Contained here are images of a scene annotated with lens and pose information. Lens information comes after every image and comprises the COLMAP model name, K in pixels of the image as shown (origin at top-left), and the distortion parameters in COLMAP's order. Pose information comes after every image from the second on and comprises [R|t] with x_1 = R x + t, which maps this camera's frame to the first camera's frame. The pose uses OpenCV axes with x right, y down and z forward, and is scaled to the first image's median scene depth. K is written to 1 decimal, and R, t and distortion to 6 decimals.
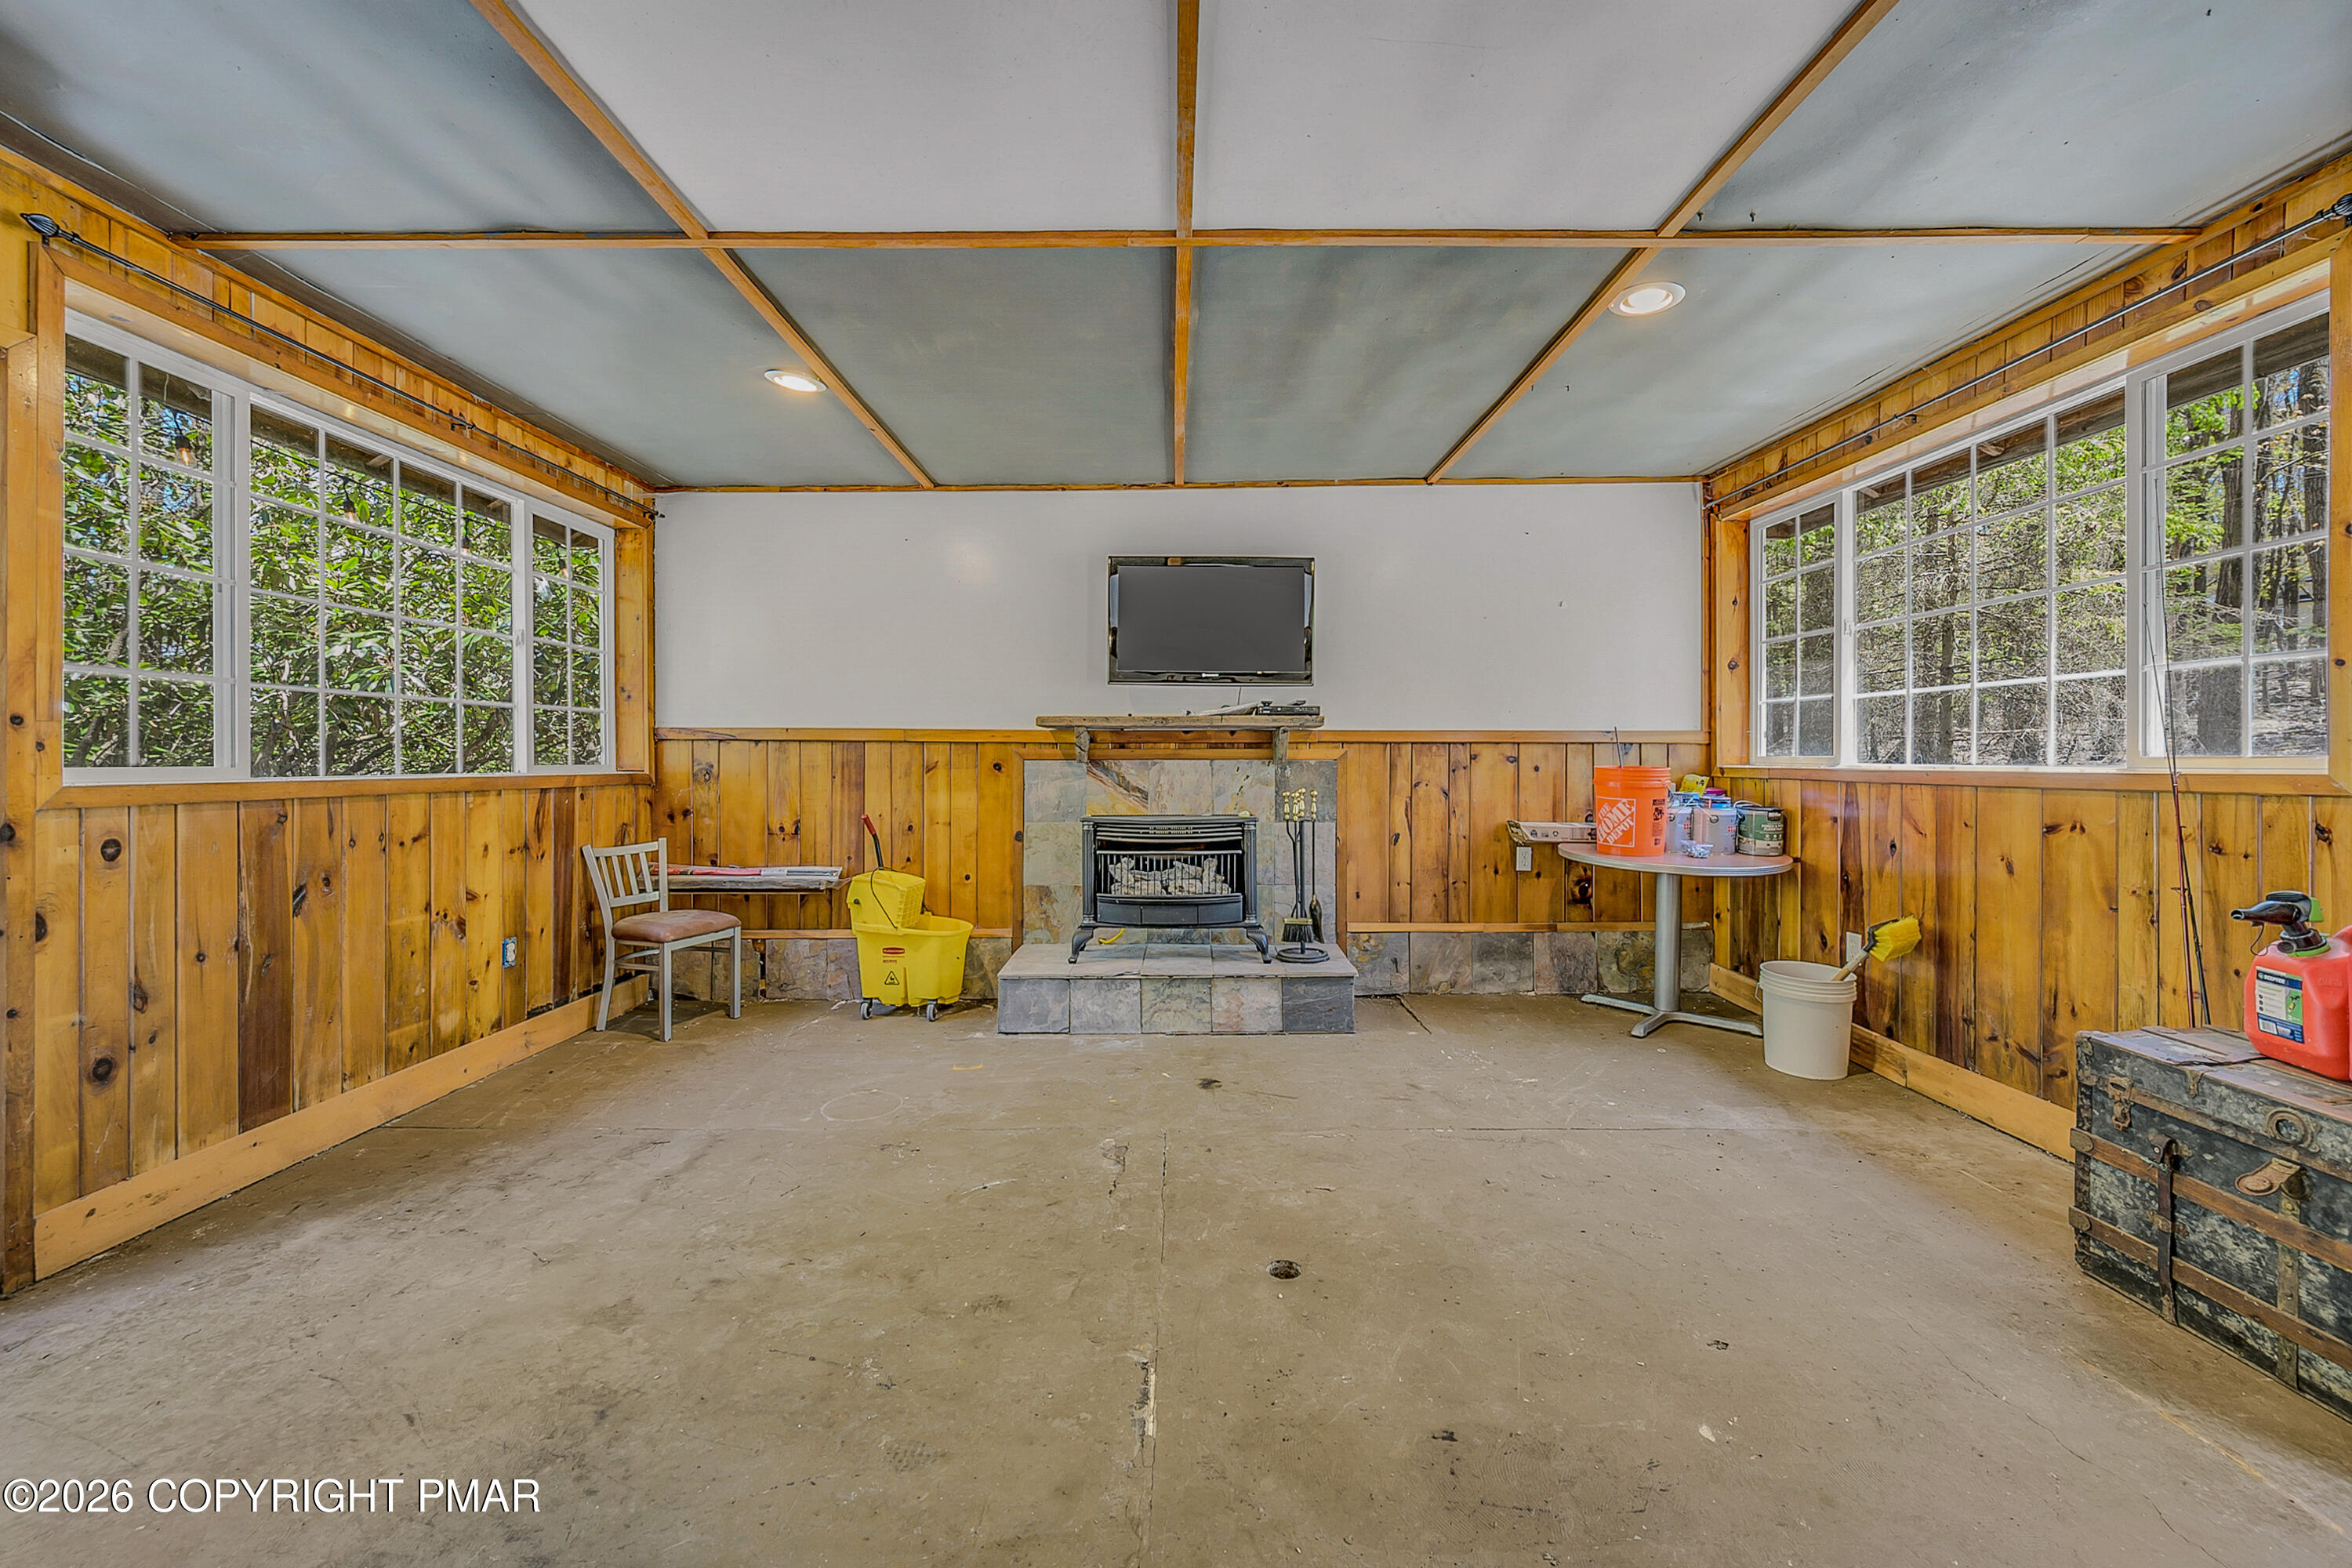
lens RADIAL K [[937.0, 0, 1175.0], [0, 937.0, 765.4], [0, 0, 1]] dist [0.001832, 0.000117]
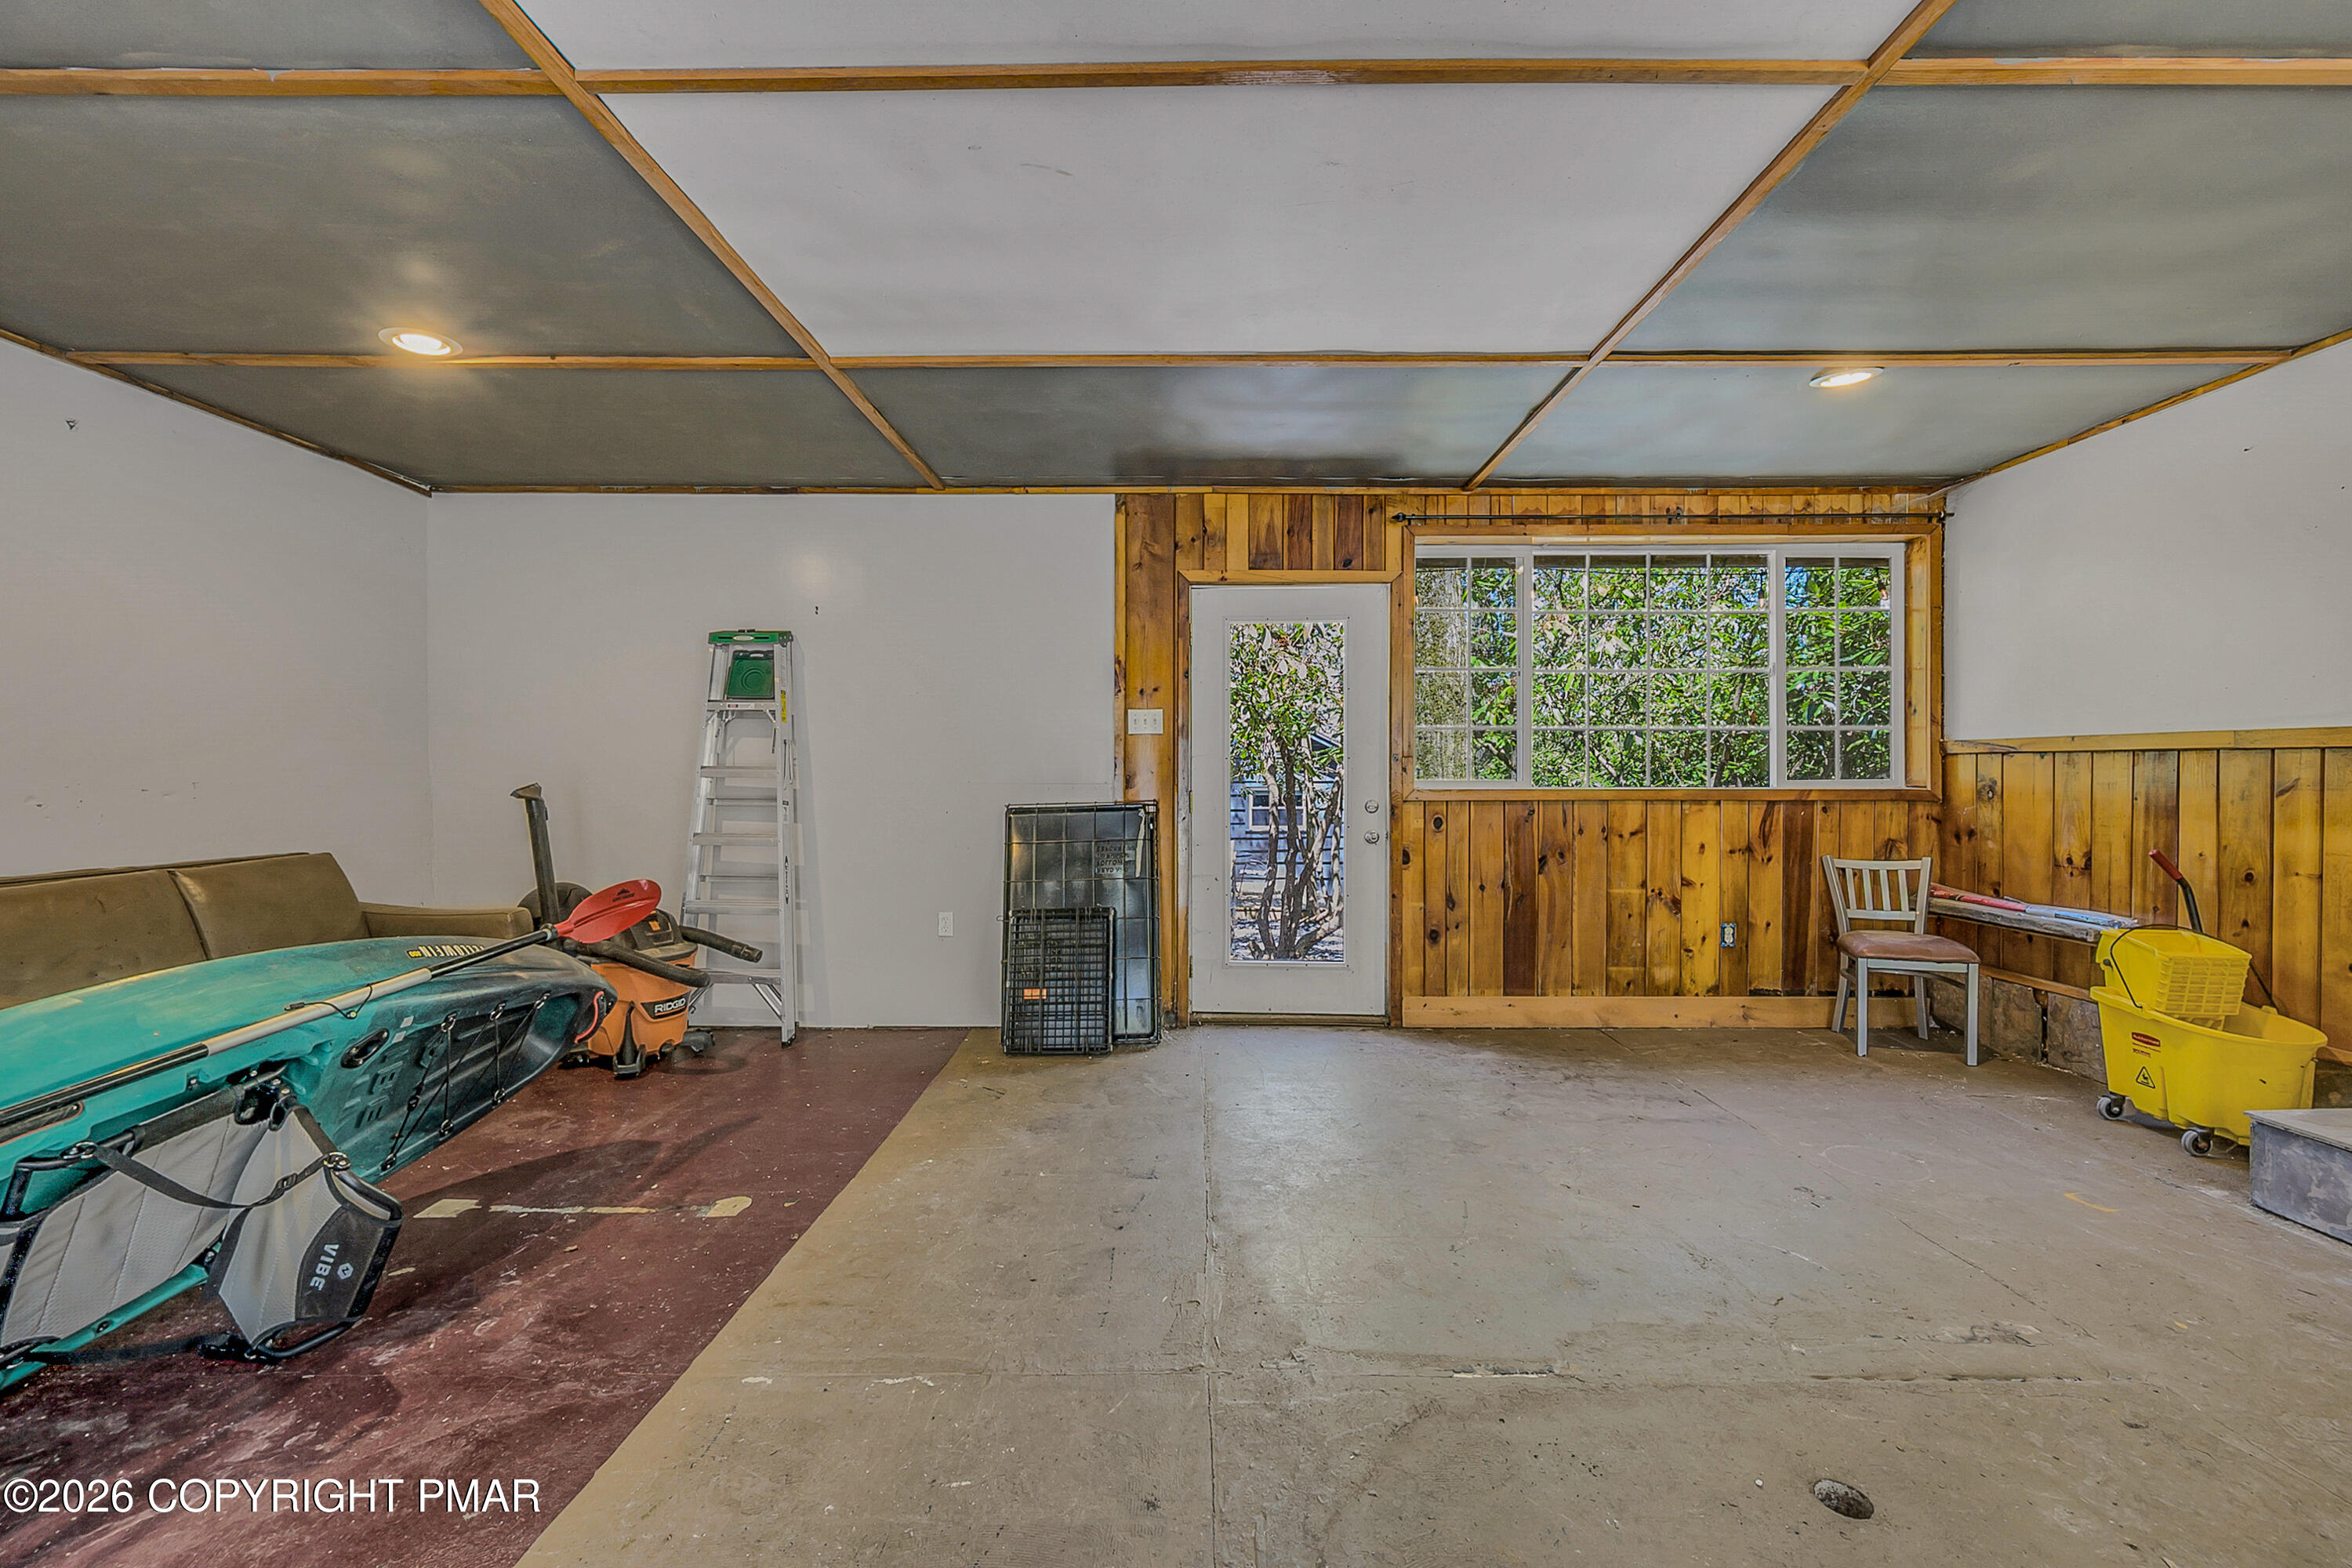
lens RADIAL K [[937.0, 0, 1191.2], [0, 937.0, 782.2], [0, 0, 1]] dist [0.001832, 0.000117]
pose [[0.003105, 0.008299, -0.999961, 0.495504], [-0.003865, 0.999958, 0.008287, -0.004919], [0.999988, 0.003839, 0.003137, 0.303314]]
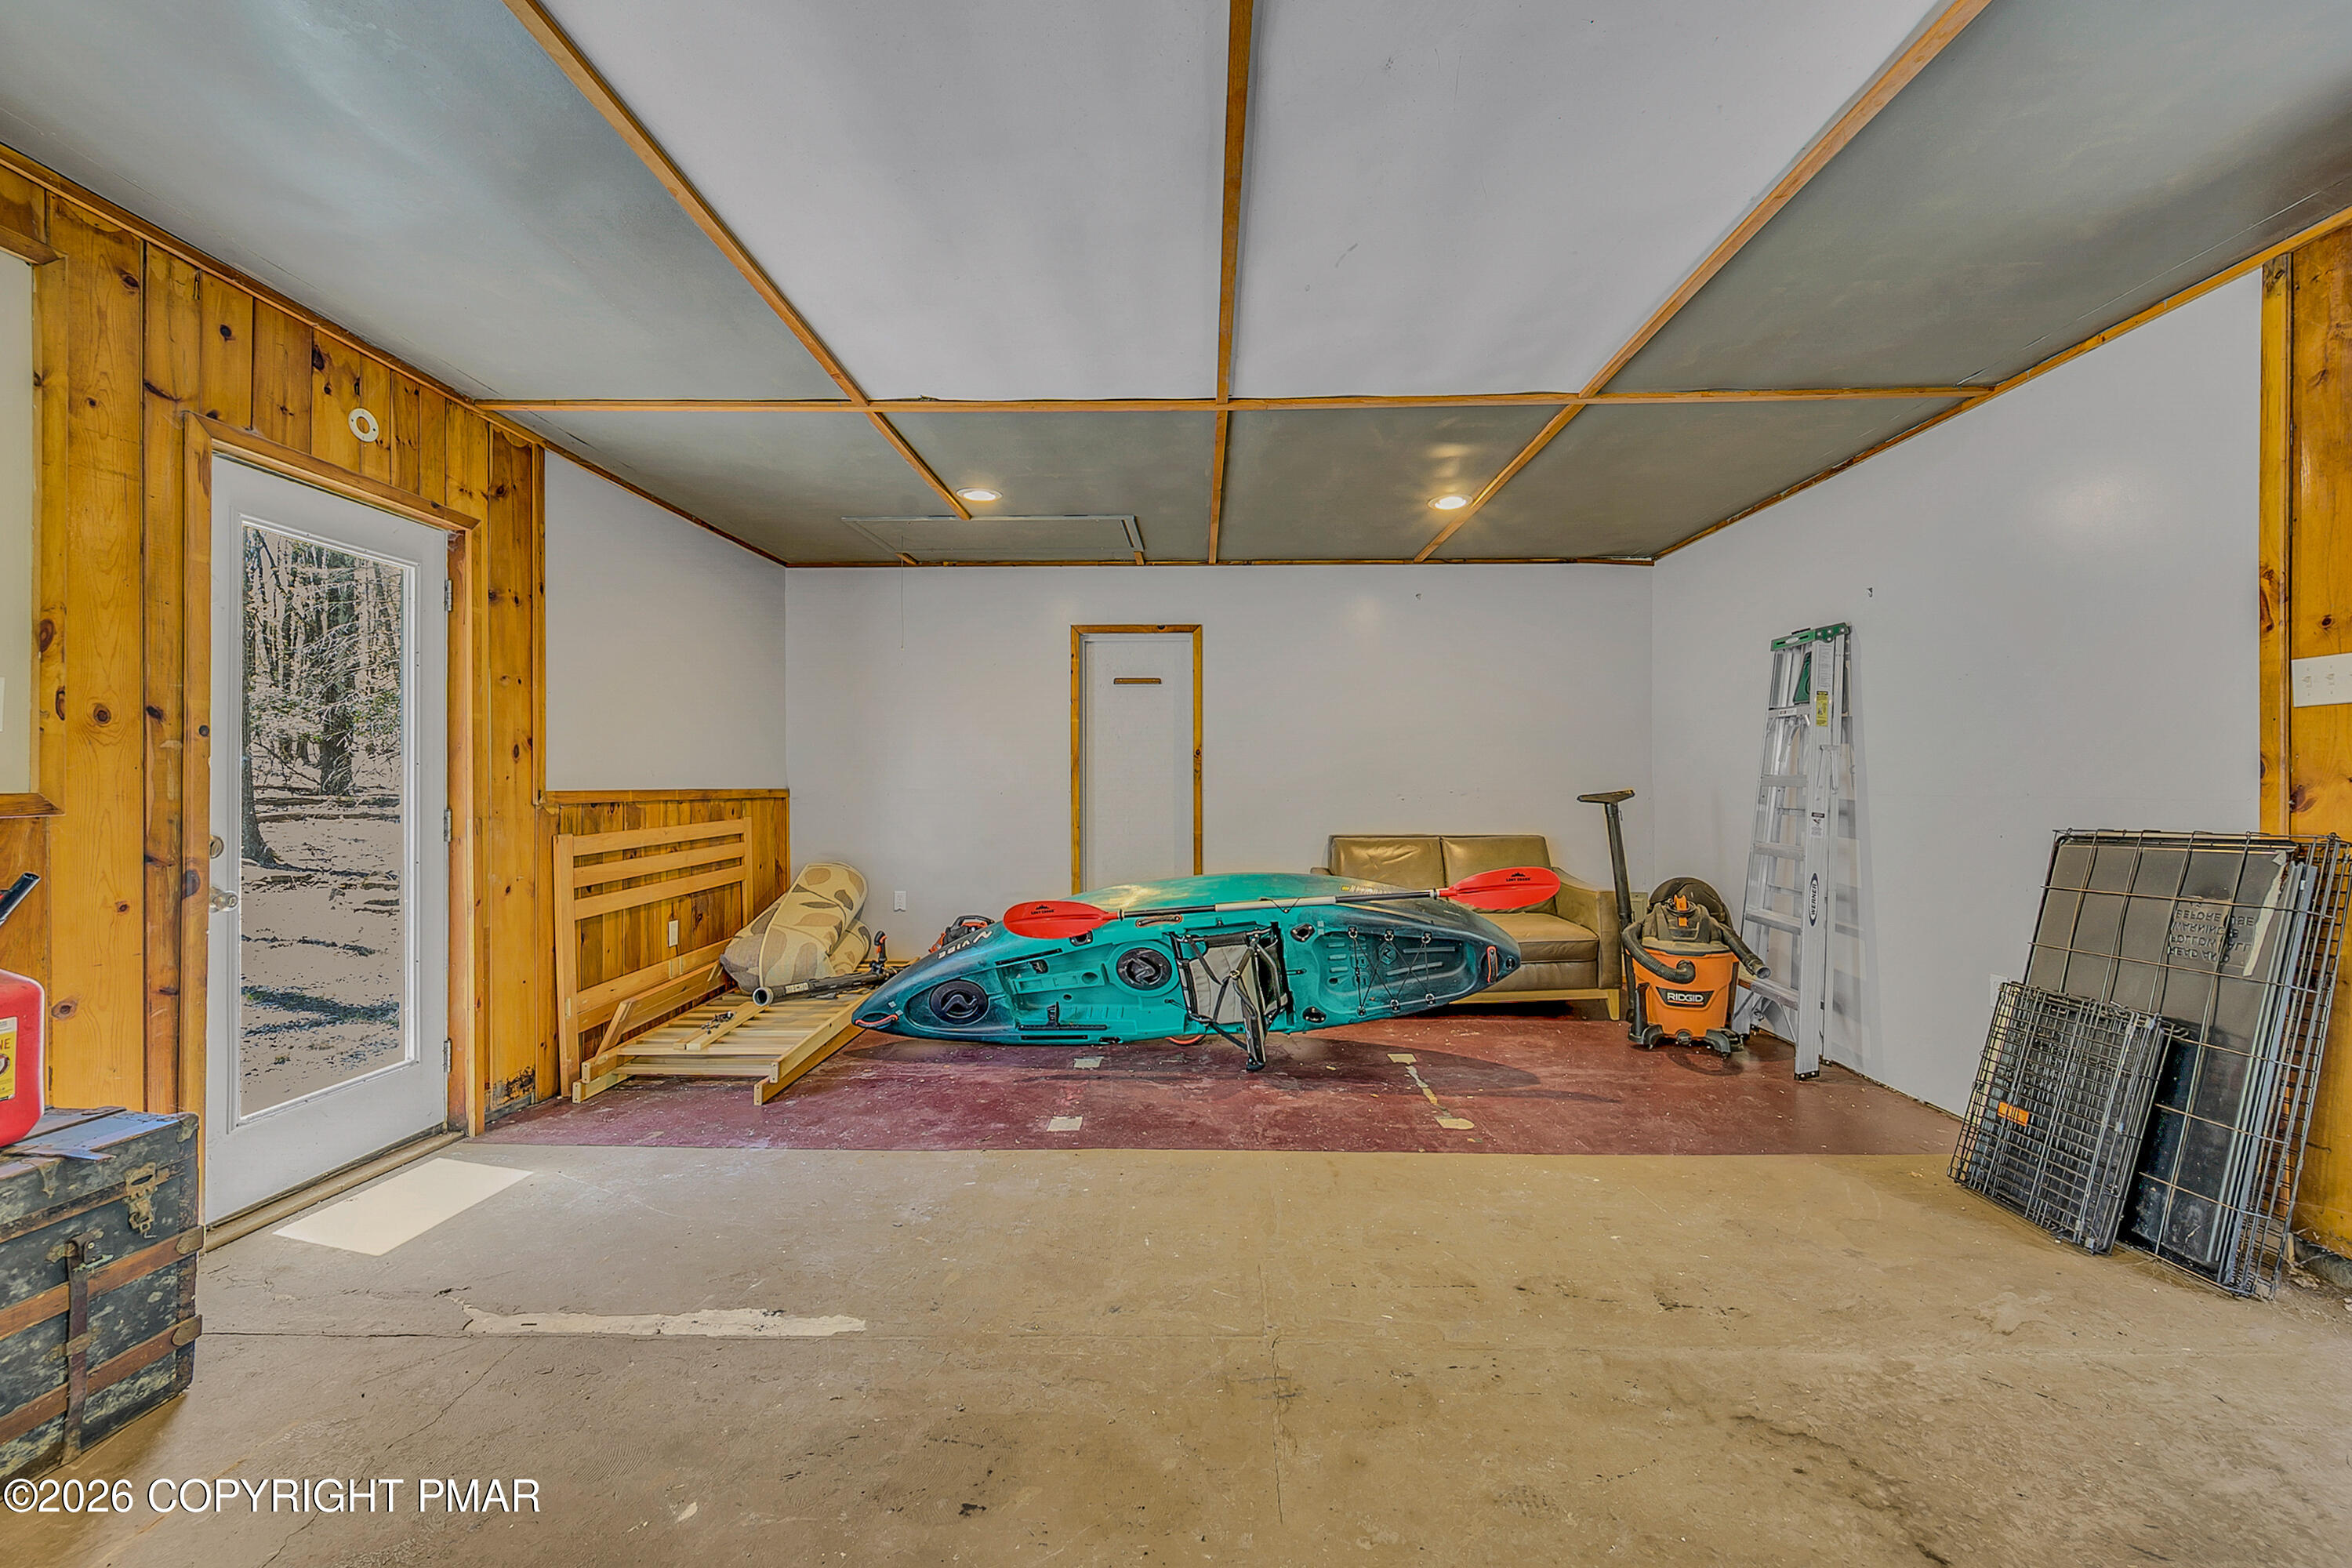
lens RADIAL K [[937.0, 0, 1197.0], [0, 937.0, 782.9], [0, 0, 1]] dist [0.001832, 0.000117]
pose [[-0.999980, -0.000457, 0.006297, 0.025396], [-0.000438, 0.999995, 0.002989, -0.006590], [-0.006298, 0.002986, -0.999976, 0.864921]]
